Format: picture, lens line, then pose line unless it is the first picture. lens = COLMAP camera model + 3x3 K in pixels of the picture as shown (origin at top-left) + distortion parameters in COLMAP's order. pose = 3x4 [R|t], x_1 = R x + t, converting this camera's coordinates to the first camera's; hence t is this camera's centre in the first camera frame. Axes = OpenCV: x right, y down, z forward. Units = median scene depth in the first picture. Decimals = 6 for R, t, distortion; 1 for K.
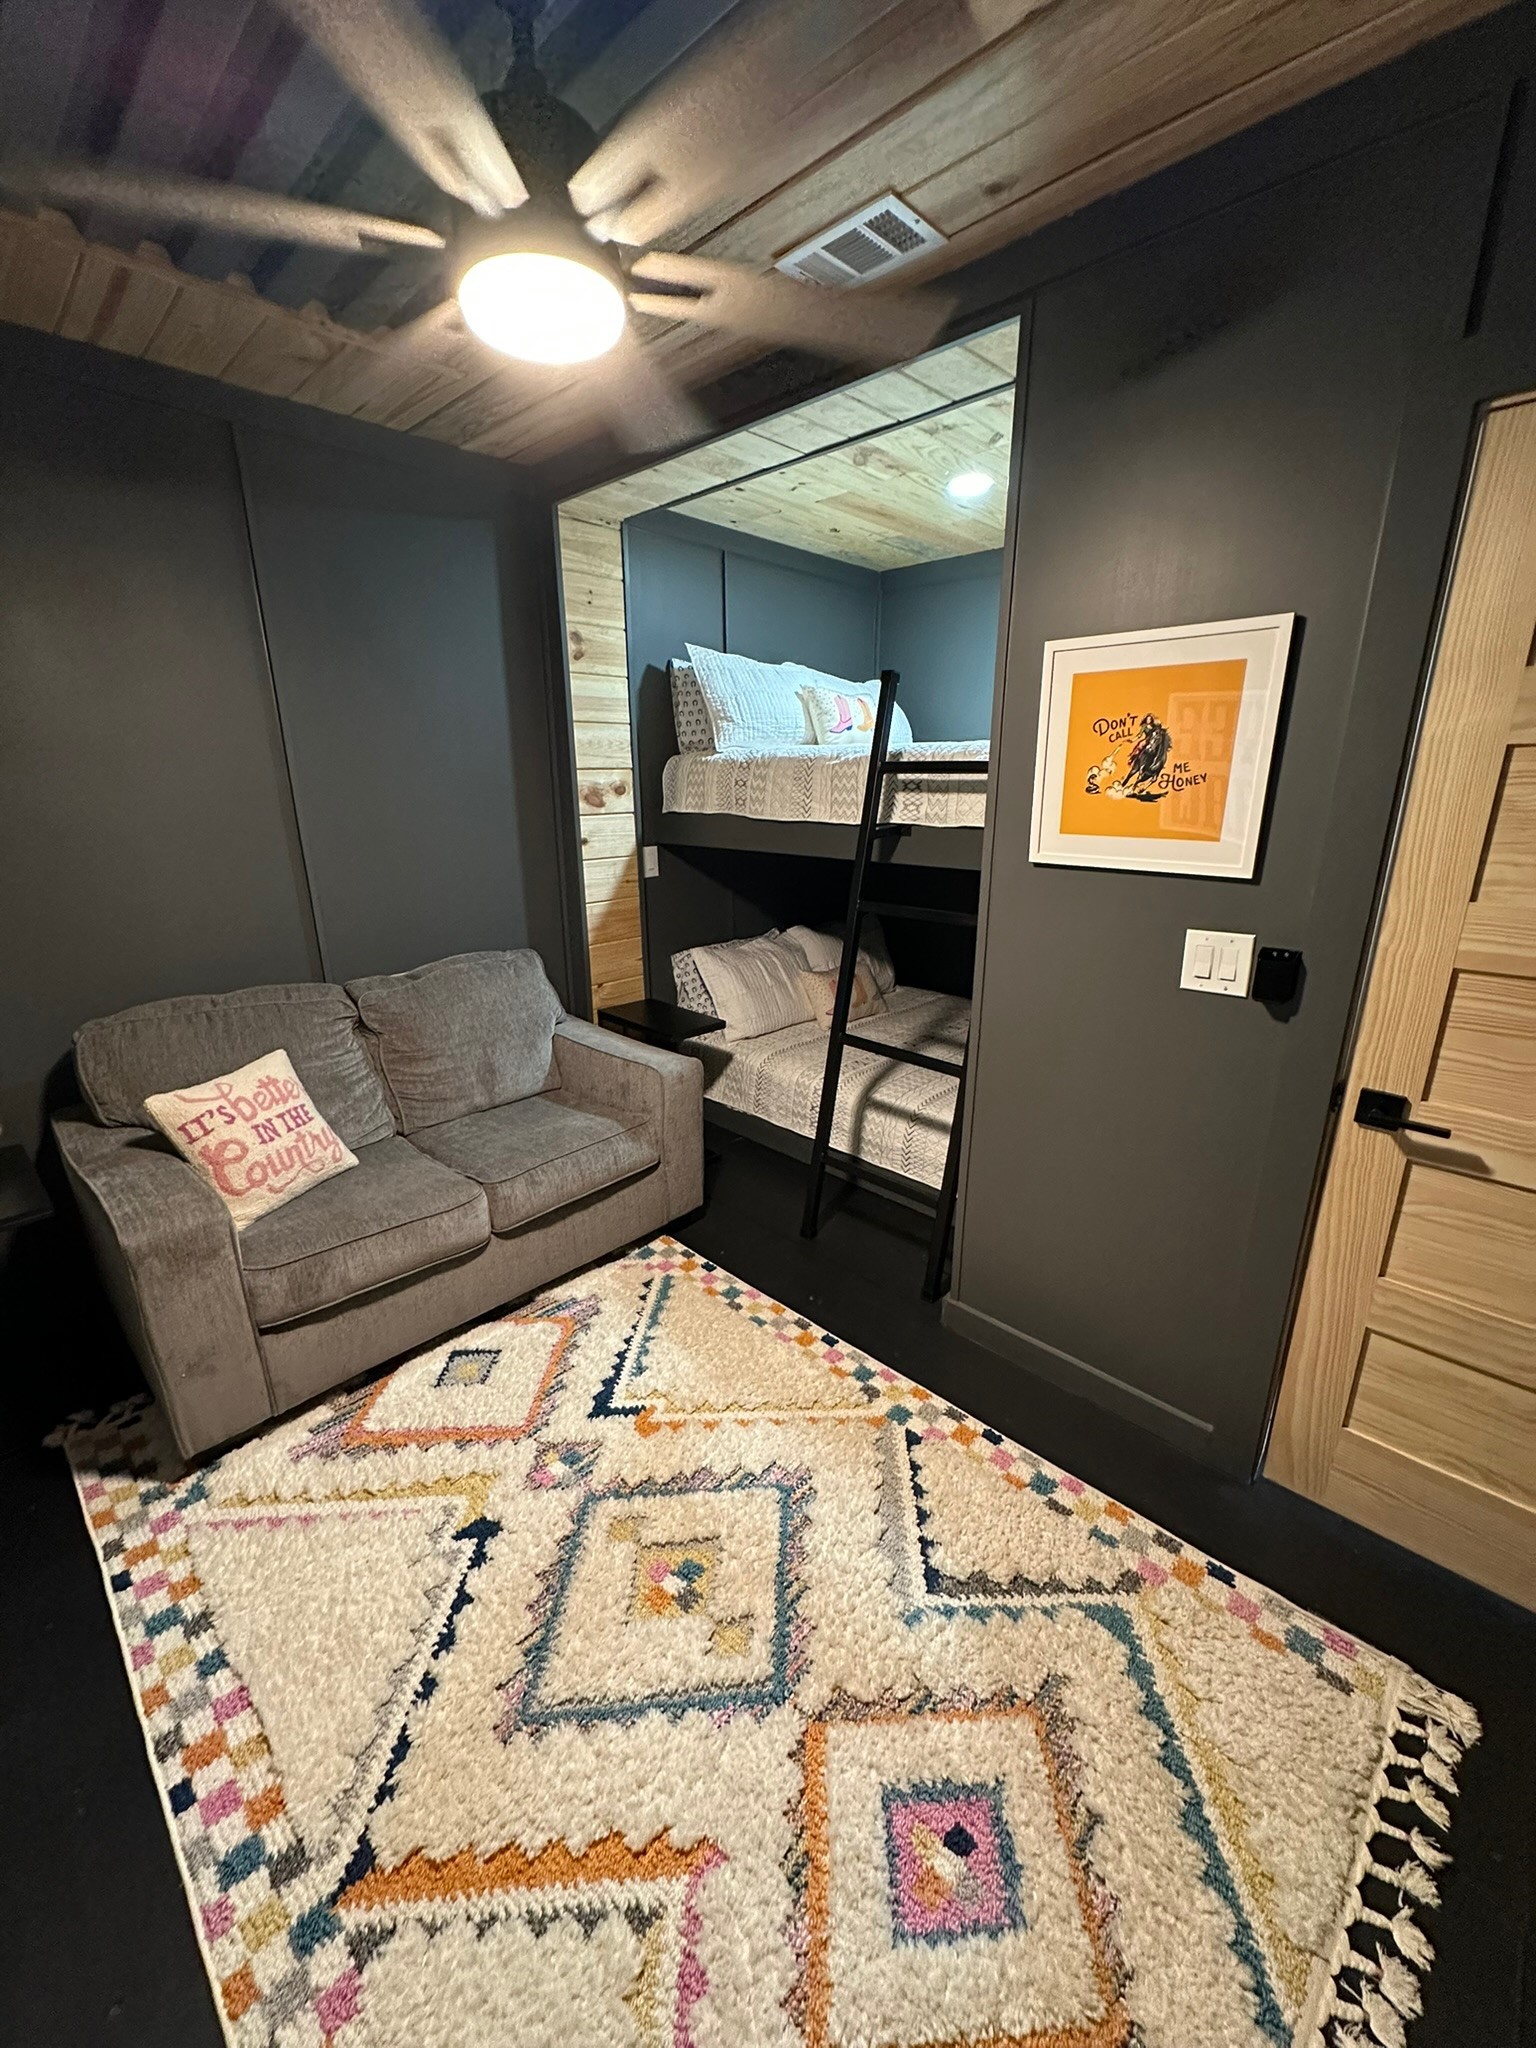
lens RADIAL K [[811.8, 0, 768.0], [0, 811.8, 1024.0], [0, 0, 1]] dist [-0.000285, 0.000266]
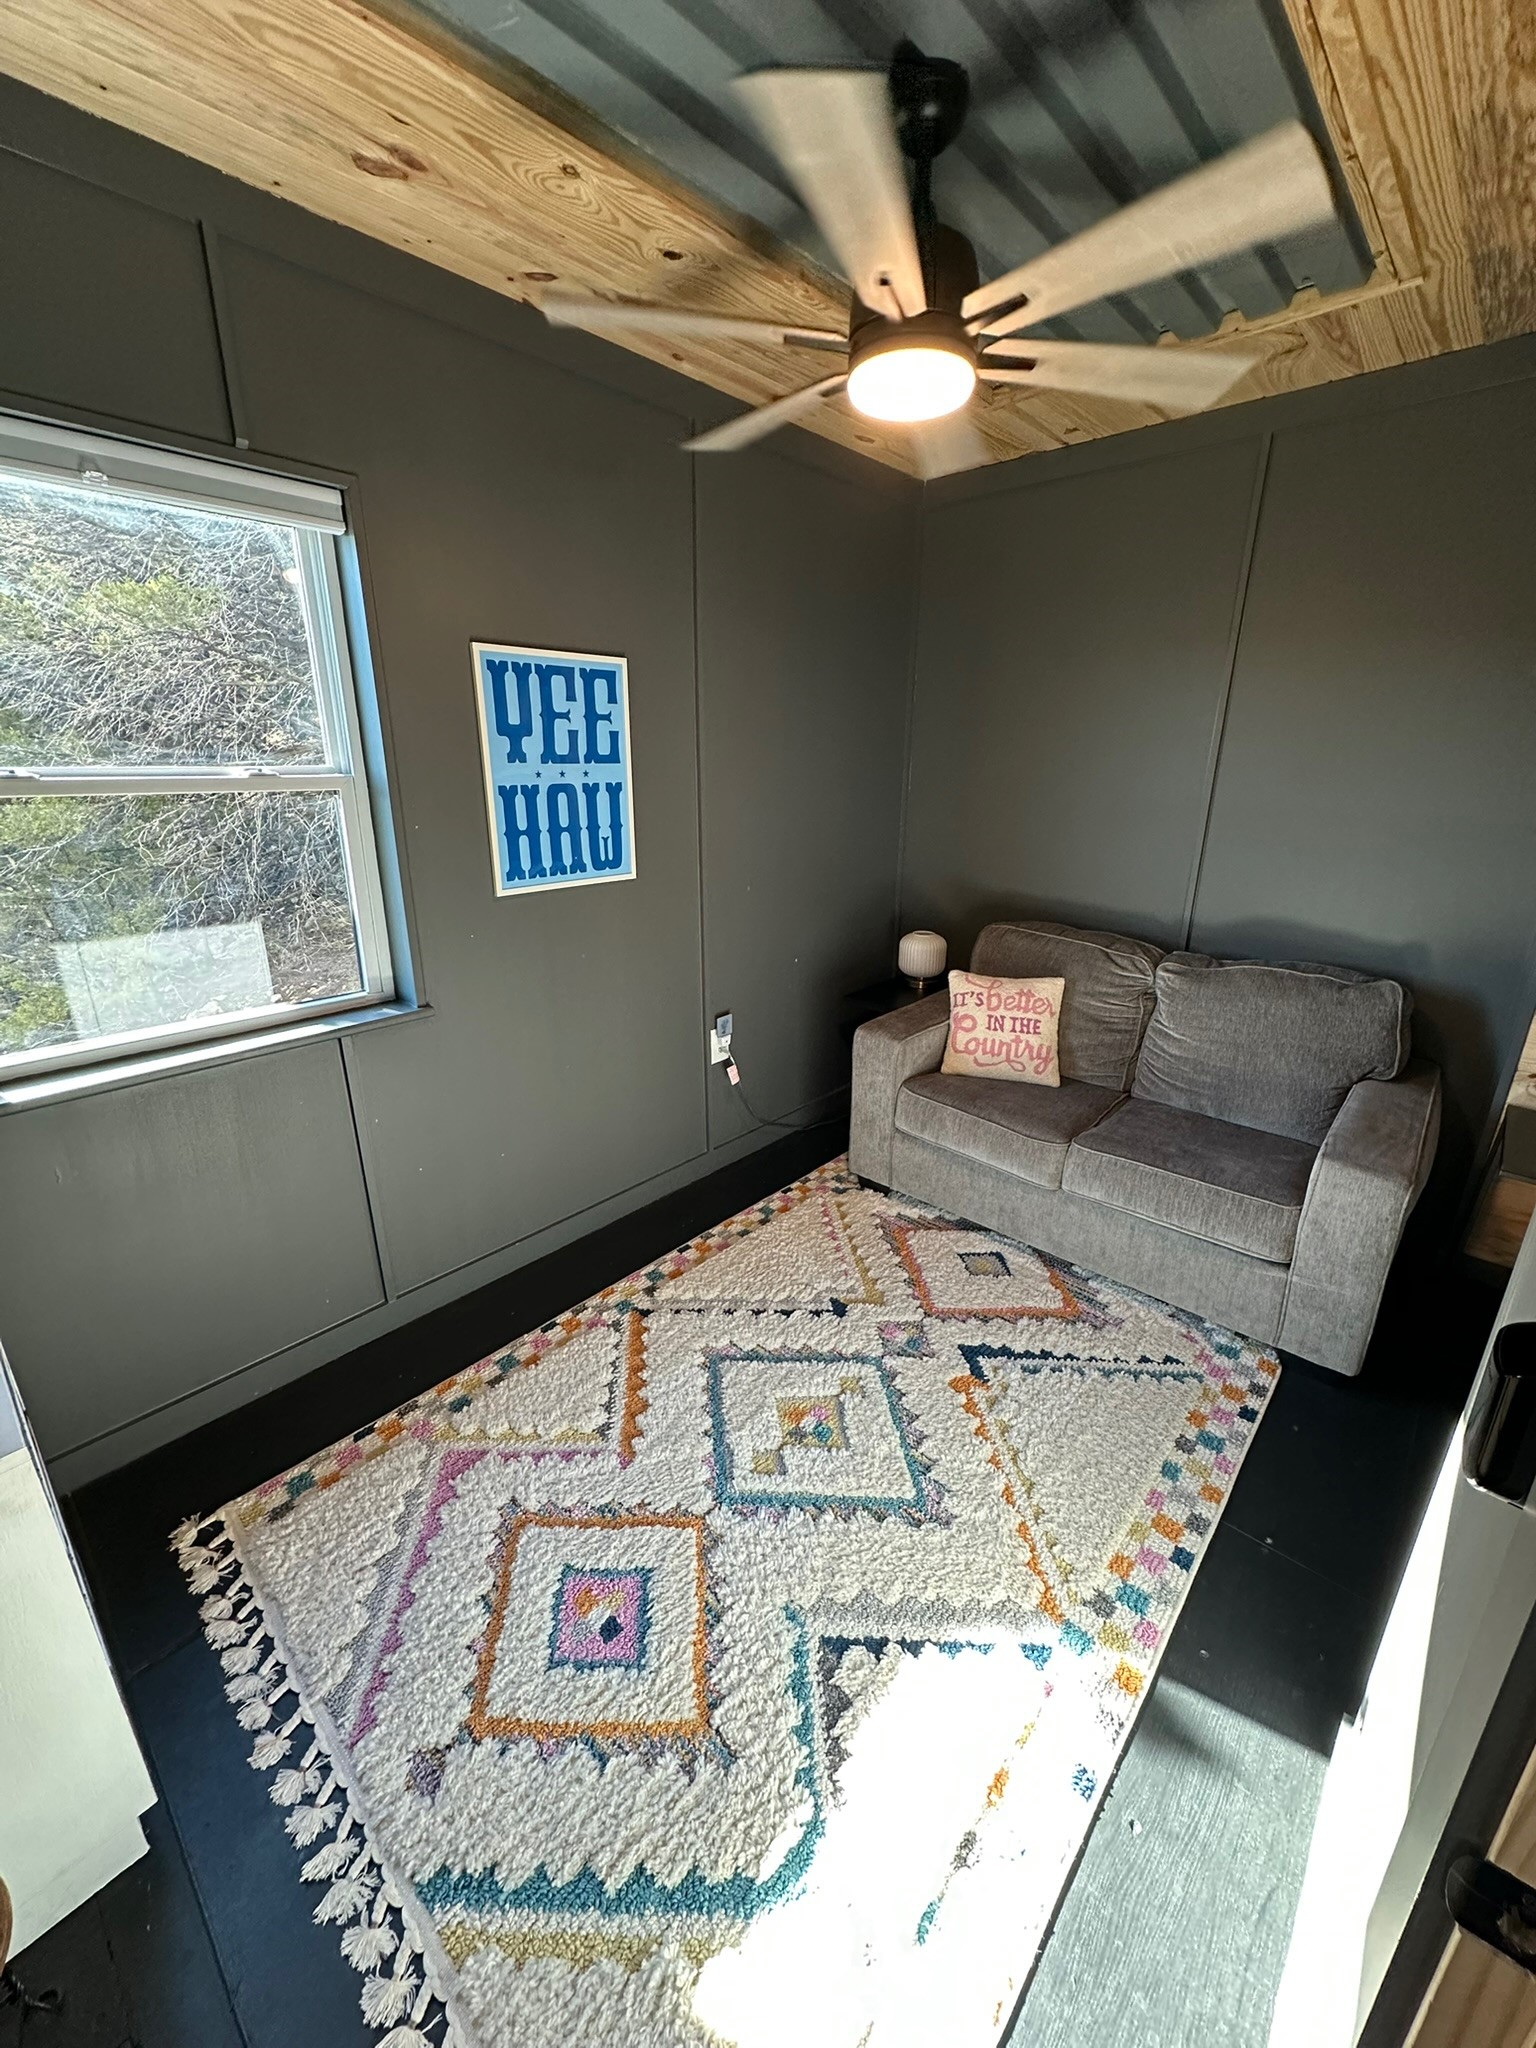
lens RADIAL K [[811.8, 0, 768.0], [0, 811.8, 1024.0], [0, 0, 1]] dist [-0.000285, 0.000266]
pose [[0.030848, 0.317711, -0.947686, 0.580704], [-0.301177, 0.907025, 0.294276, -0.133319], [0.953069, 0.276343, 0.123667, 0.428524]]
